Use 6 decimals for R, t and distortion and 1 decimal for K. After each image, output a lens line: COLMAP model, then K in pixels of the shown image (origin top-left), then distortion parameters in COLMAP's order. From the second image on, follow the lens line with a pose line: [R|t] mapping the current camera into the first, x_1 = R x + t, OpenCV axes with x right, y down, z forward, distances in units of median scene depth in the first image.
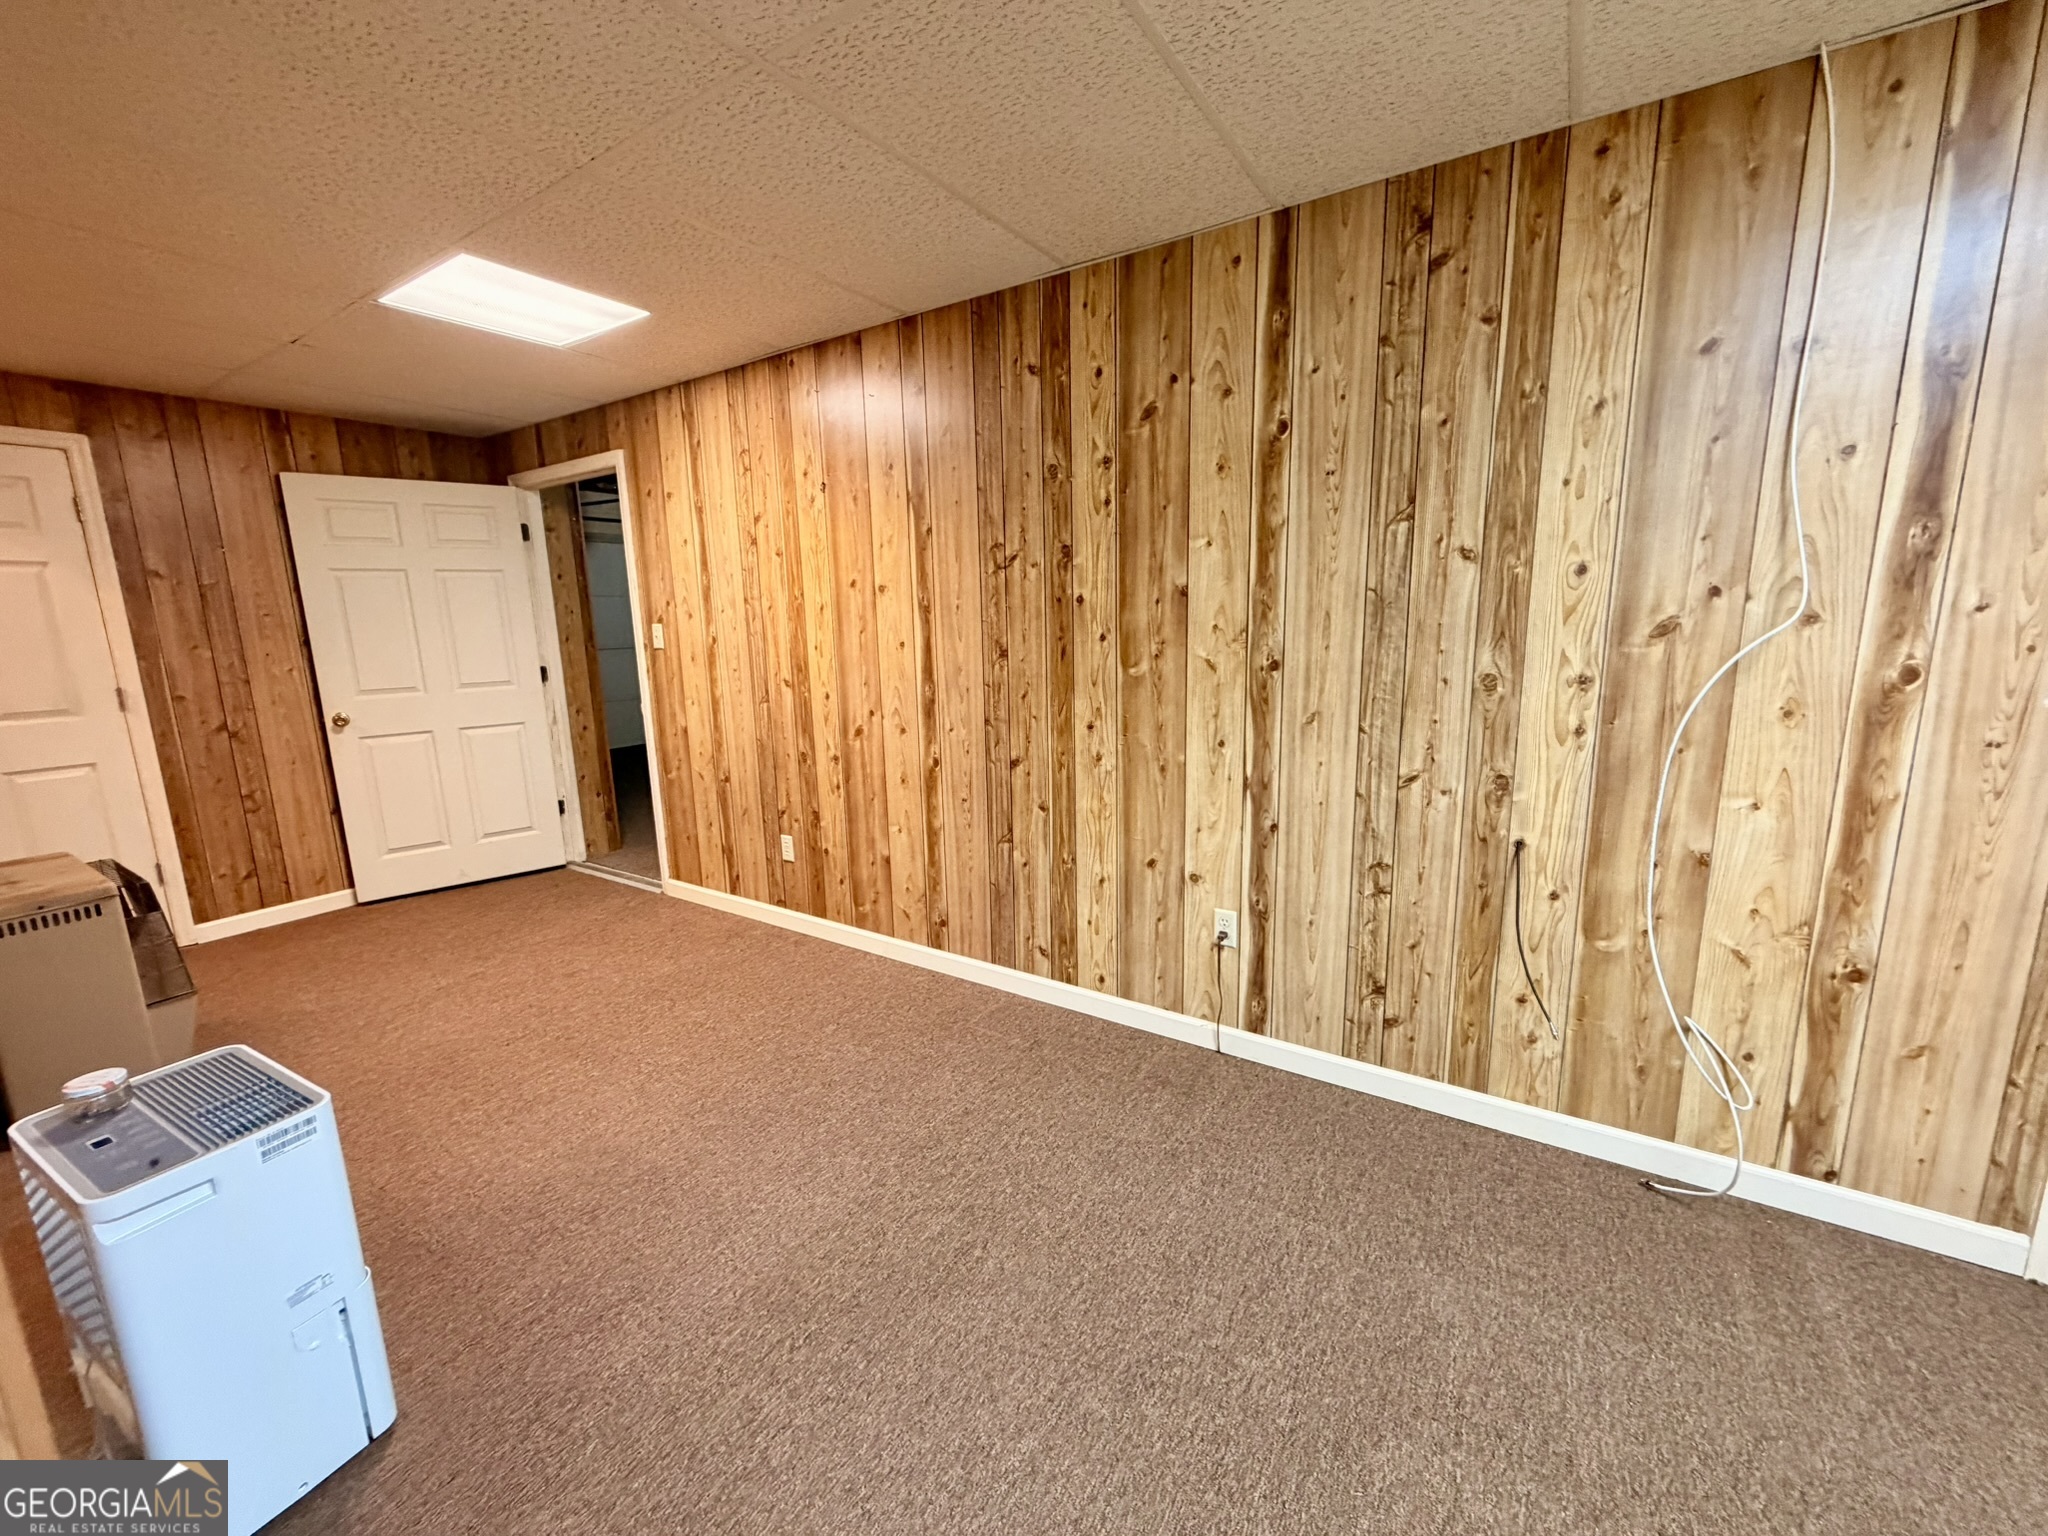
lens RADIAL K [[680.8, 0, 1026.3], [0, 680.8, 774.2], [0, 0, 1]] dist [0.000092, 0.000007]
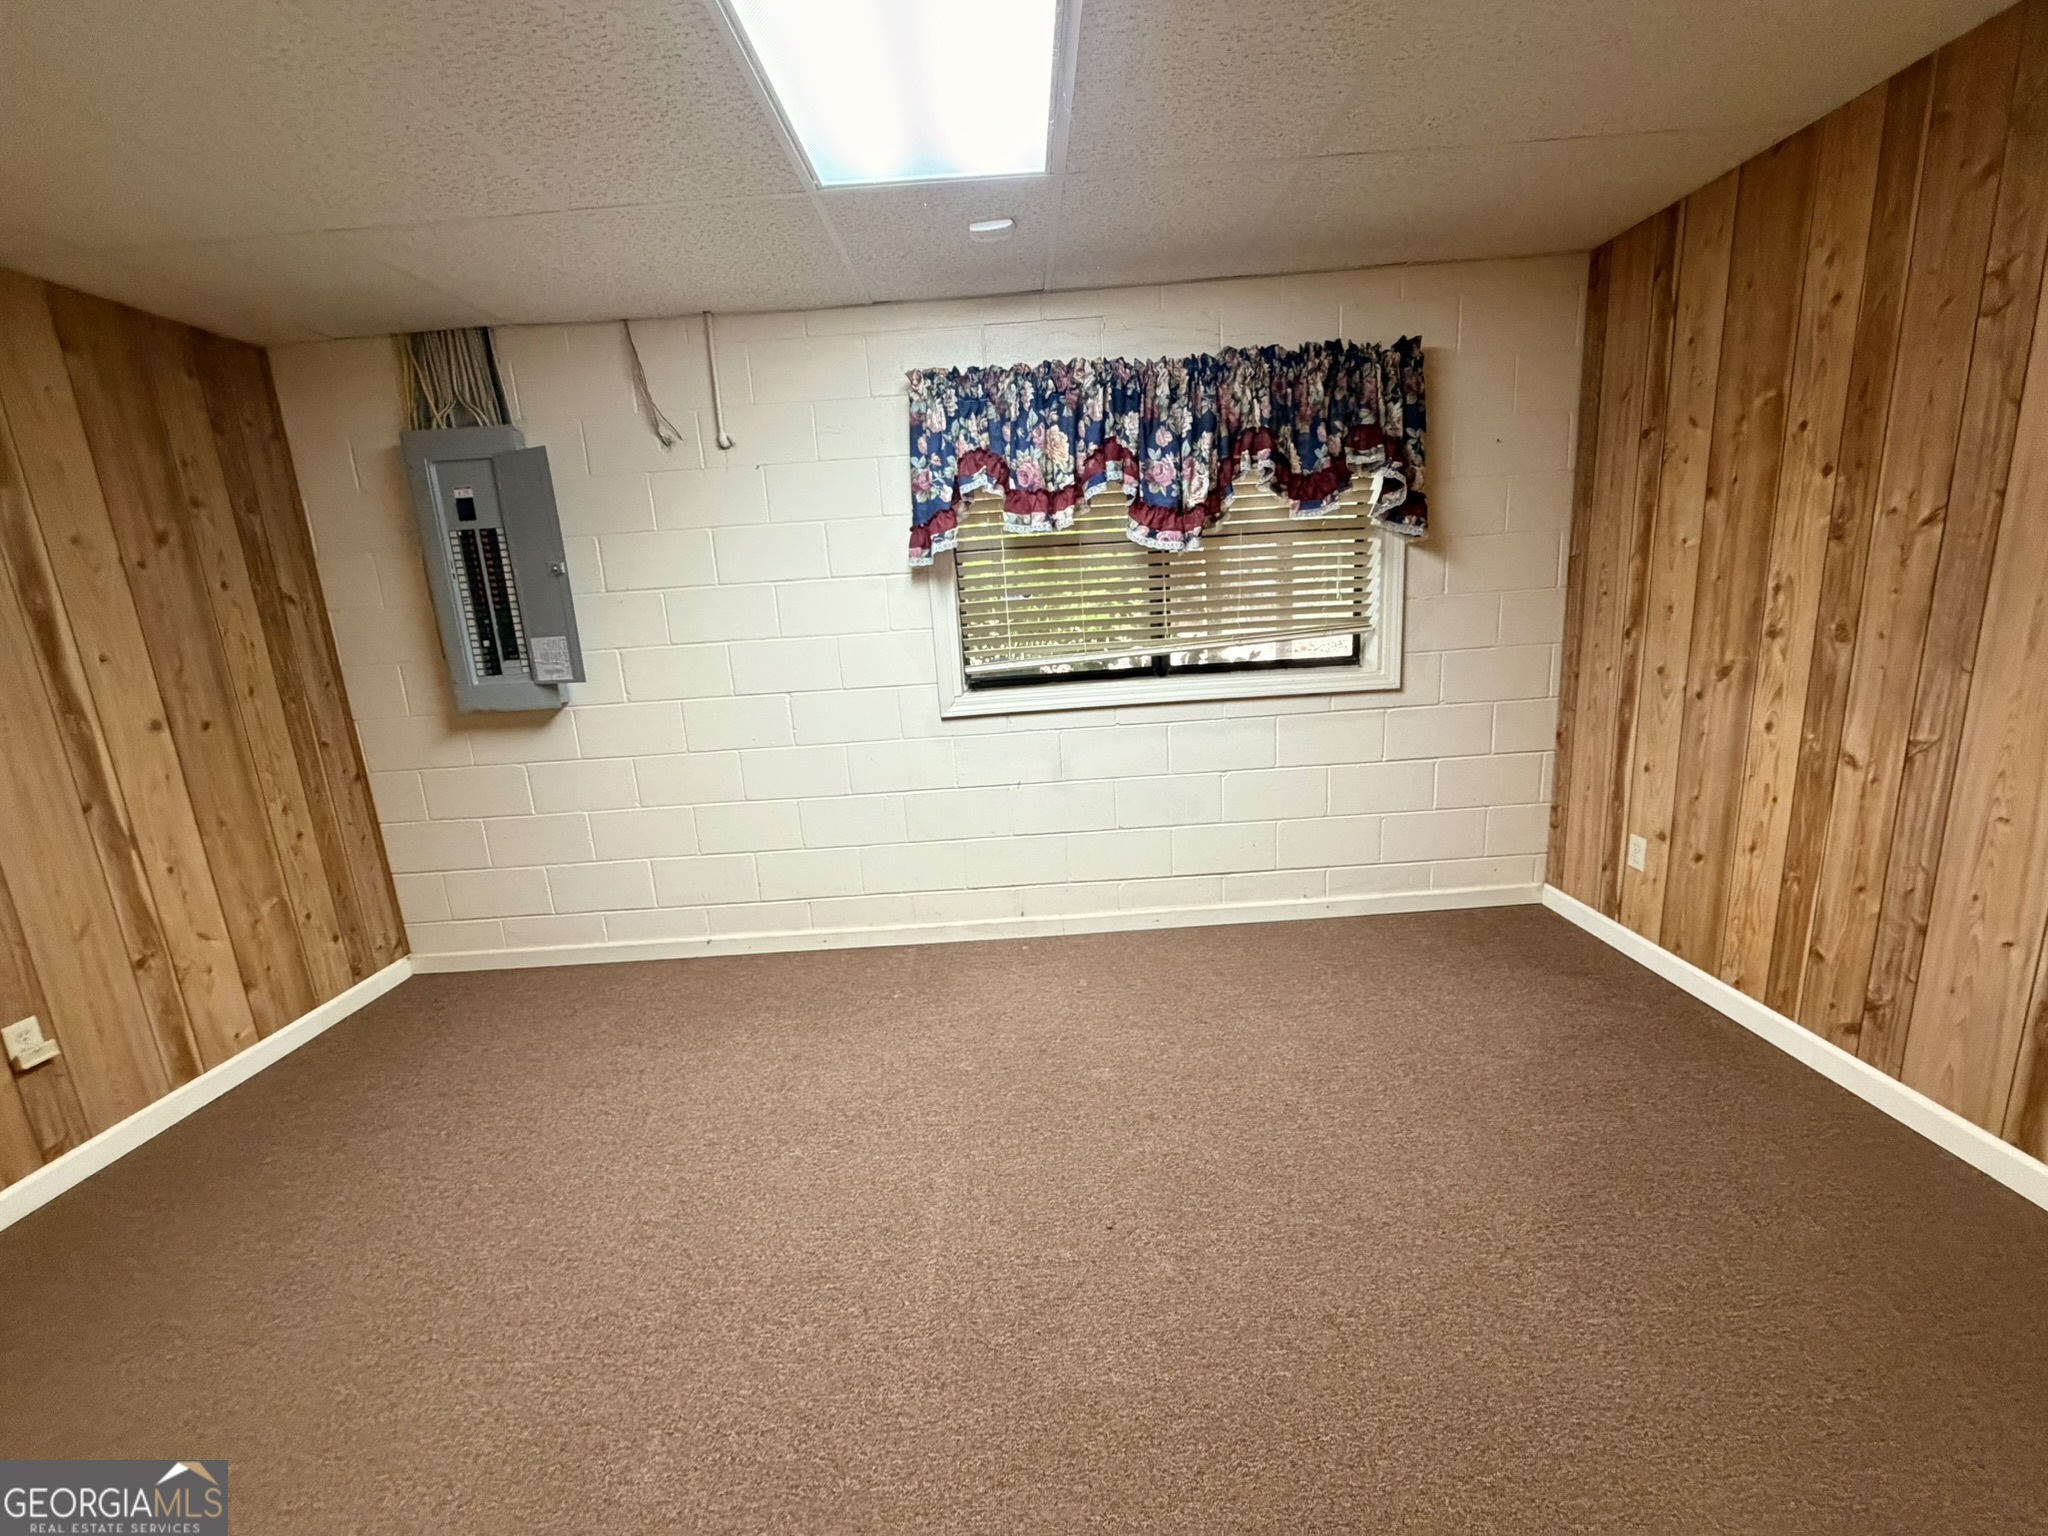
lens RADIAL K [[821.3, 0, 1024.0], [0, 821.3, 768.0], [0, 0, 1]] dist [0.000072, 0.000019]
pose [[0.484208, -0.210384, 0.849283, -1.060817], [-0.208111, -0.970497, -0.121759, 0.078331], [0.849843, -0.117789, -0.513705, 0.615063]]
